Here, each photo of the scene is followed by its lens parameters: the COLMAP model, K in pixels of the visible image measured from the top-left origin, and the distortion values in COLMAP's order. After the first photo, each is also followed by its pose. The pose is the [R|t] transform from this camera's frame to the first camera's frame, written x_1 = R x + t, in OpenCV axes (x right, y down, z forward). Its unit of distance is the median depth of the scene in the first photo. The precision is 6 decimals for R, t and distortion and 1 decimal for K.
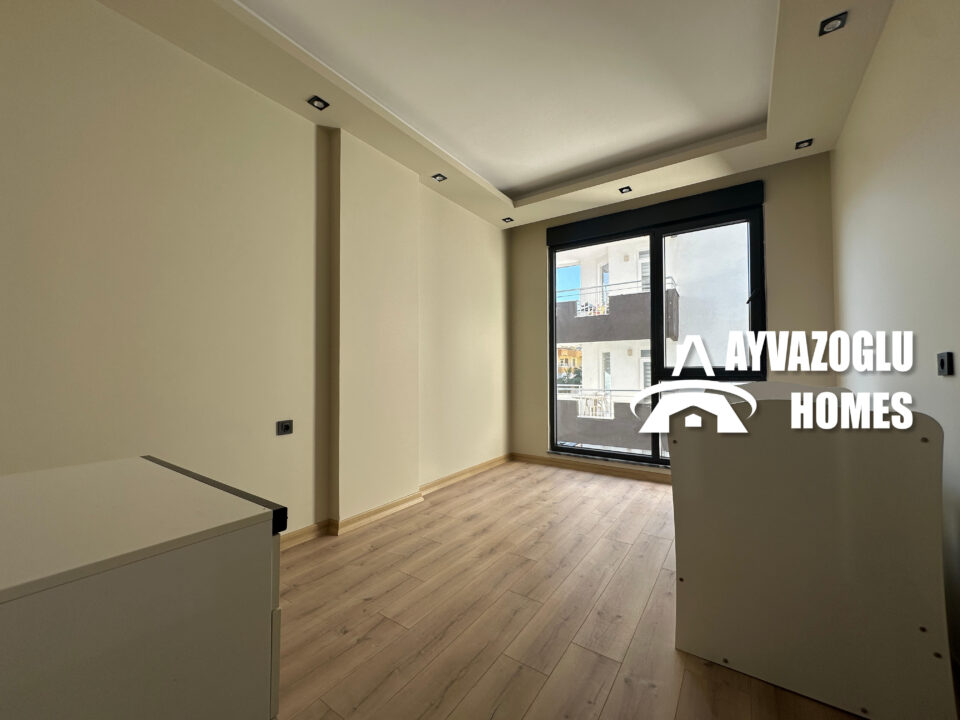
lens RADIAL K [[382.3, 0, 480.0], [0, 382.3, 360.0], [0, 0, 1]] dist [-0.000051, -0.000109]
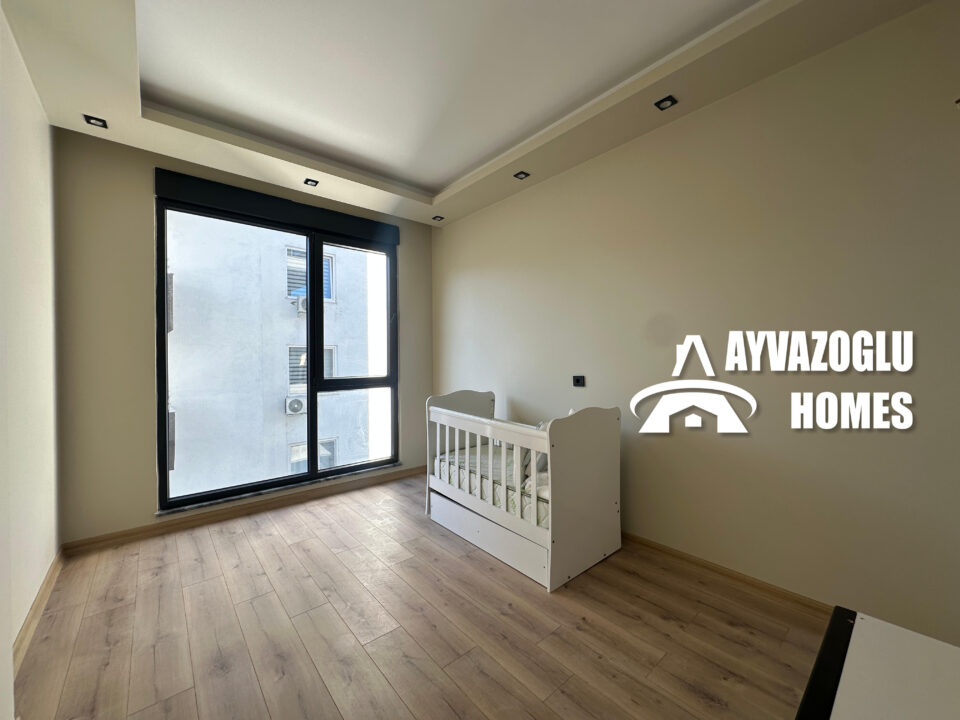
lens RADIAL K [[382.3, 0, 480.0], [0, 382.3, 360.0], [0, 0, 1]] dist [-0.000051, -0.000109]
pose [[0.252201, -0.005523, 0.967659, -0.376157], [-0.015655, 0.999830, 0.009787, -0.045315], [-0.967548, -0.017617, 0.252072, 0.378366]]
